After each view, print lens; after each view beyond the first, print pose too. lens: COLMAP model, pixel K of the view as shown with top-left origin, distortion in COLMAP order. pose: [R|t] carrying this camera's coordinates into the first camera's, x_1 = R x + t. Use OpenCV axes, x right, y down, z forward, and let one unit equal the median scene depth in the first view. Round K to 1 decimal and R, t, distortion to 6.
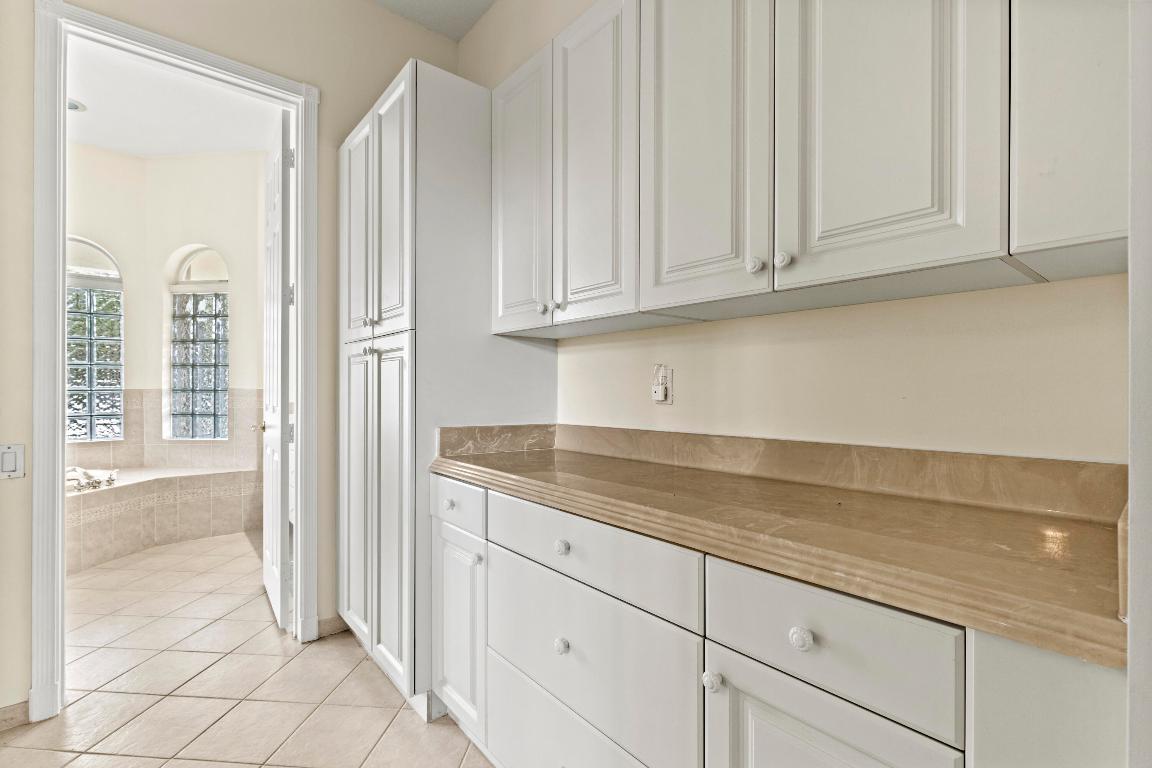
lens RADIAL K [[519.4, 0, 577.5], [0, 519.4, 386.1], [0, 0, 1]] dist [0.001775, -0.001359]
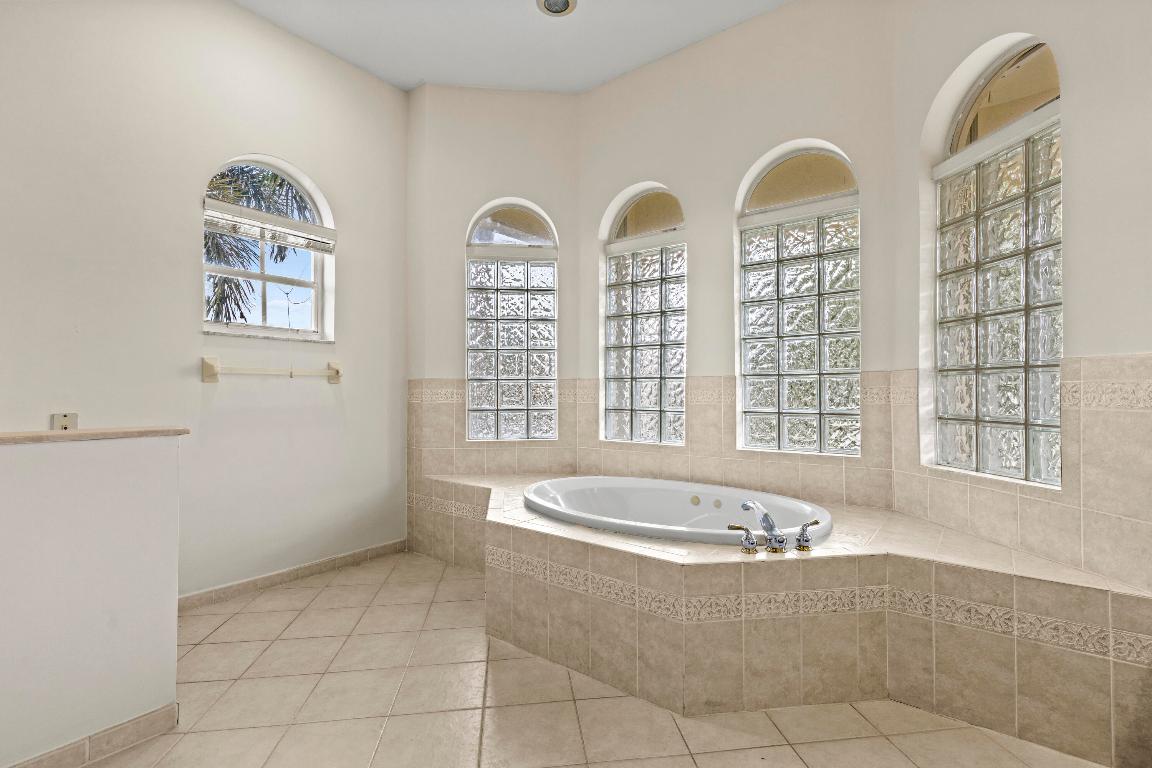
lens RADIAL K [[519.4, 0, 577.5], [0, 519.4, 386.1], [0, 0, 1]] dist [0.001775, -0.001359]
pose [[0.227713, -0.010581, -0.973671, -0.423657], [-0.003902, 0.999923, -0.011779, 0.035098], [0.973720, 0.006481, 0.227654, 0.627967]]
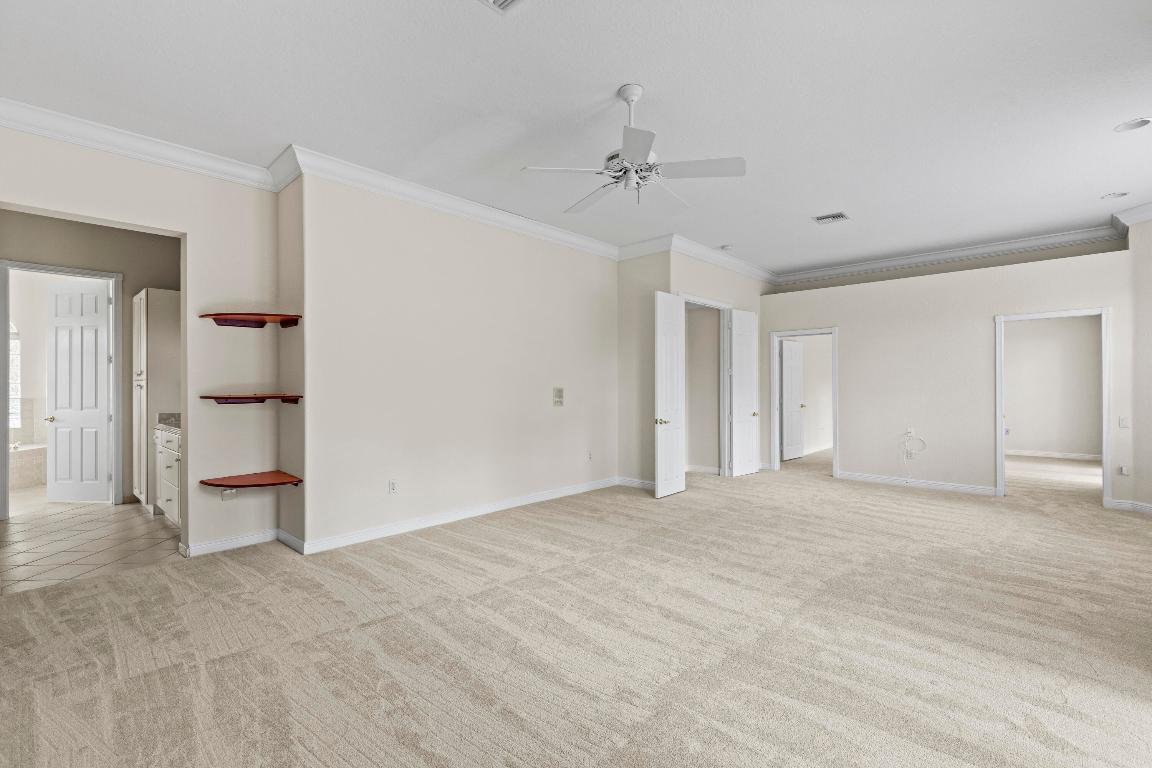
lens RADIAL K [[508.0, 0, 576.0], [0, 508.0, 384.0], [0, 0, 1]] dist [0.002780, -0.000067]
pose [[0.990692, -0.004290, 0.136053, 0.816170], [0.004574, 0.999988, -0.001773, -0.032978], [-0.136044, 0.002379, 0.990700, -1.048426]]
